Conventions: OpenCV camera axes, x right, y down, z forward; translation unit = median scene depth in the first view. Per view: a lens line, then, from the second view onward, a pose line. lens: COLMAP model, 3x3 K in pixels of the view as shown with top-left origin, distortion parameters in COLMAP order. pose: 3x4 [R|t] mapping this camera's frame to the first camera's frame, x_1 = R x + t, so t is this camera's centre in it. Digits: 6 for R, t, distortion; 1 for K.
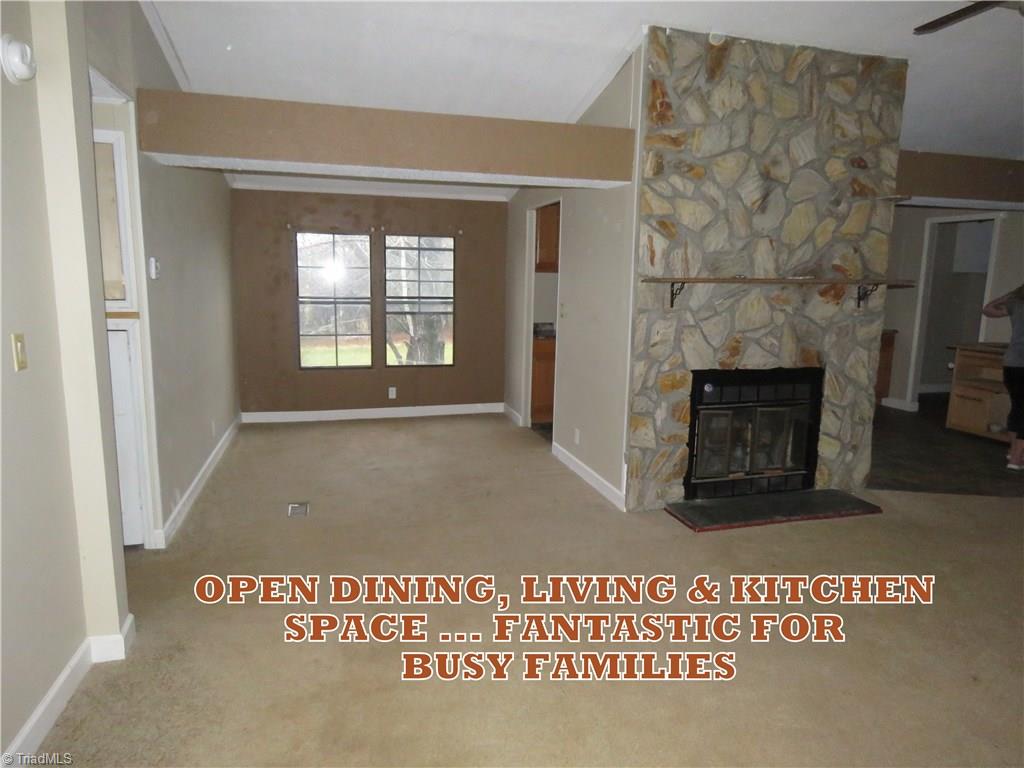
lens RADIAL K [[604.1, 0, 486.6], [0, 604.1, 364.3], [0, 0, 1]] dist [-0.002361, -0.002275]
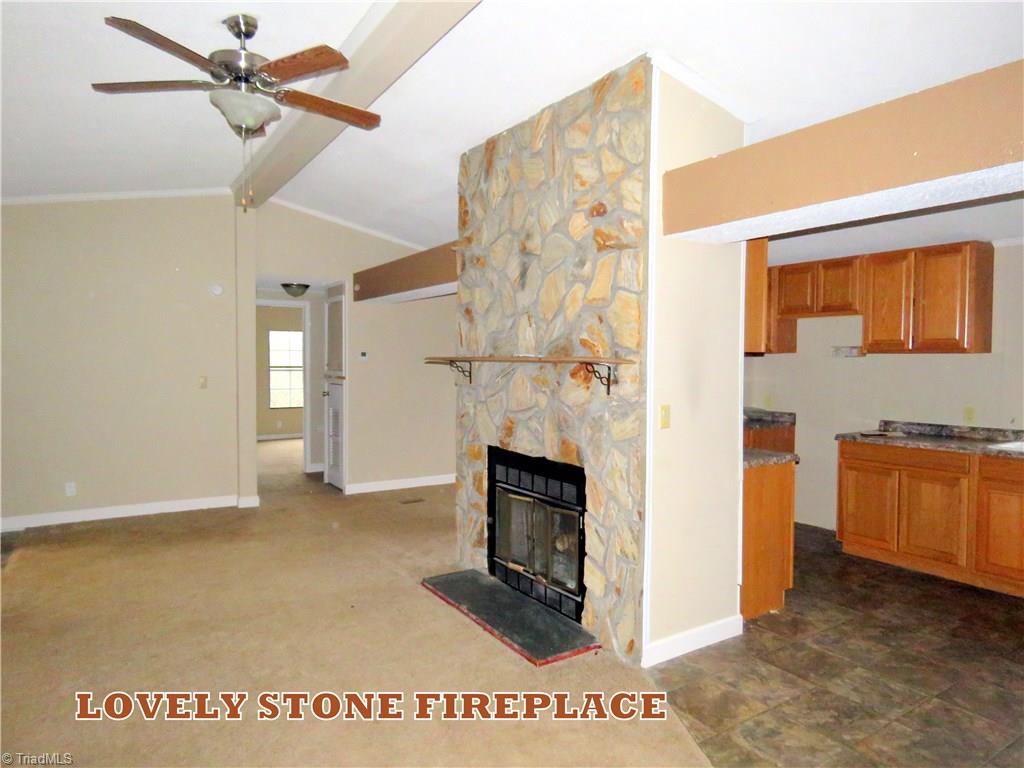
lens RADIAL K [[646.9, 0, 512.0], [0, 646.9, 384.0], [0, 0, 1]] dist [-0.007205, -0.003146]
pose [[0.321022, 0.028079, -0.946655, 1.387698], [-0.137297, 0.990381, -0.017183, -0.079481], [0.937067, 0.135489, 0.321790, 0.654943]]
